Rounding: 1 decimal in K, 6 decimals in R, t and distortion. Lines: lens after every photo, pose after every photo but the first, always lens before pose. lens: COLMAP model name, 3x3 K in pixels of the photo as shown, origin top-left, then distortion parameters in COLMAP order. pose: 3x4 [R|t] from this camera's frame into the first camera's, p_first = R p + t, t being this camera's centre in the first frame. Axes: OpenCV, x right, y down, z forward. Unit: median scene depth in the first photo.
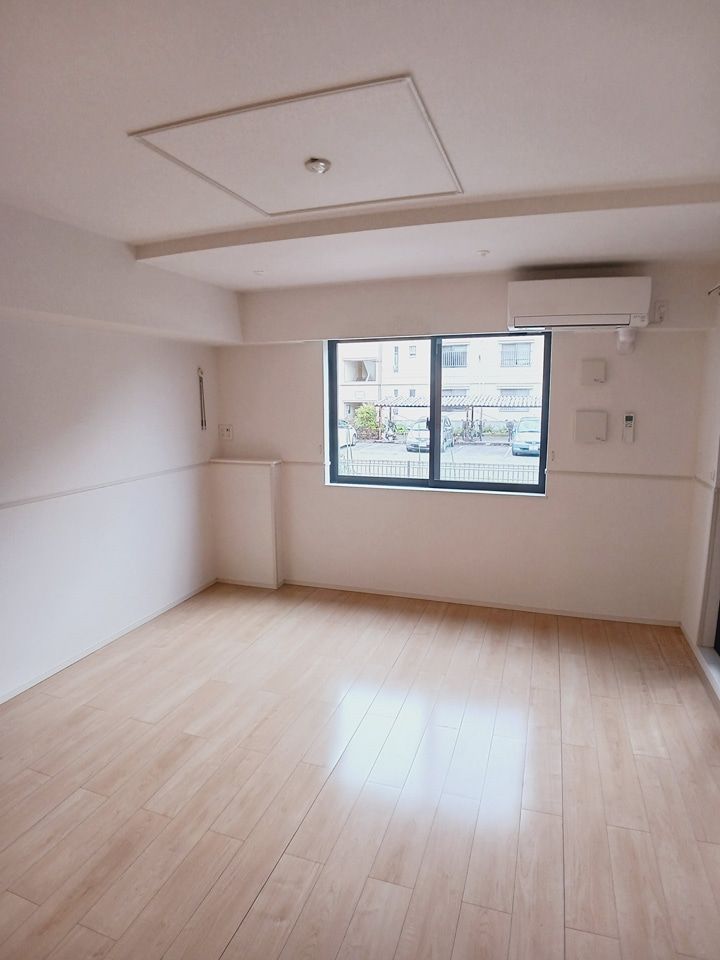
lens RADIAL K [[521.3, 0, 355.2], [0, 521.3, 469.7], [0, 0, 1]] dist [-0.063122, -0.005408]
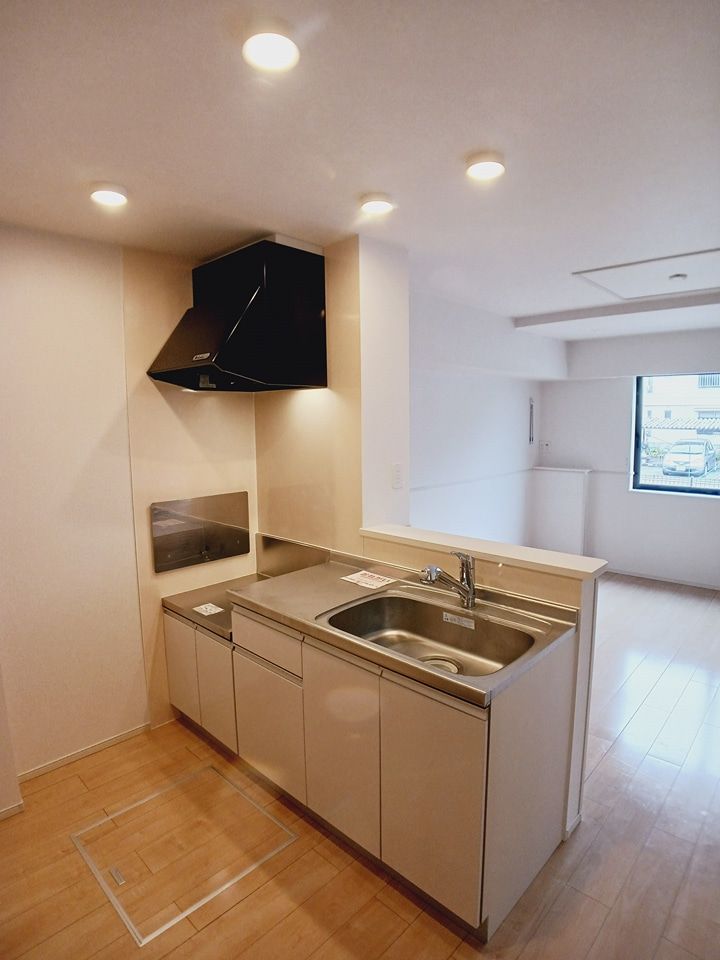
lens RADIAL K [[521.3, 0, 369.5], [0, 521.3, 477.8], [0, 0, 1]] dist [-0.063122, -0.005408]
pose [[0.921159, 0.045265, -0.386545, -0.156848], [-0.053765, 0.998491, -0.011201, 0.046416], [0.385455, 0.031100, 0.922202, -0.382337]]
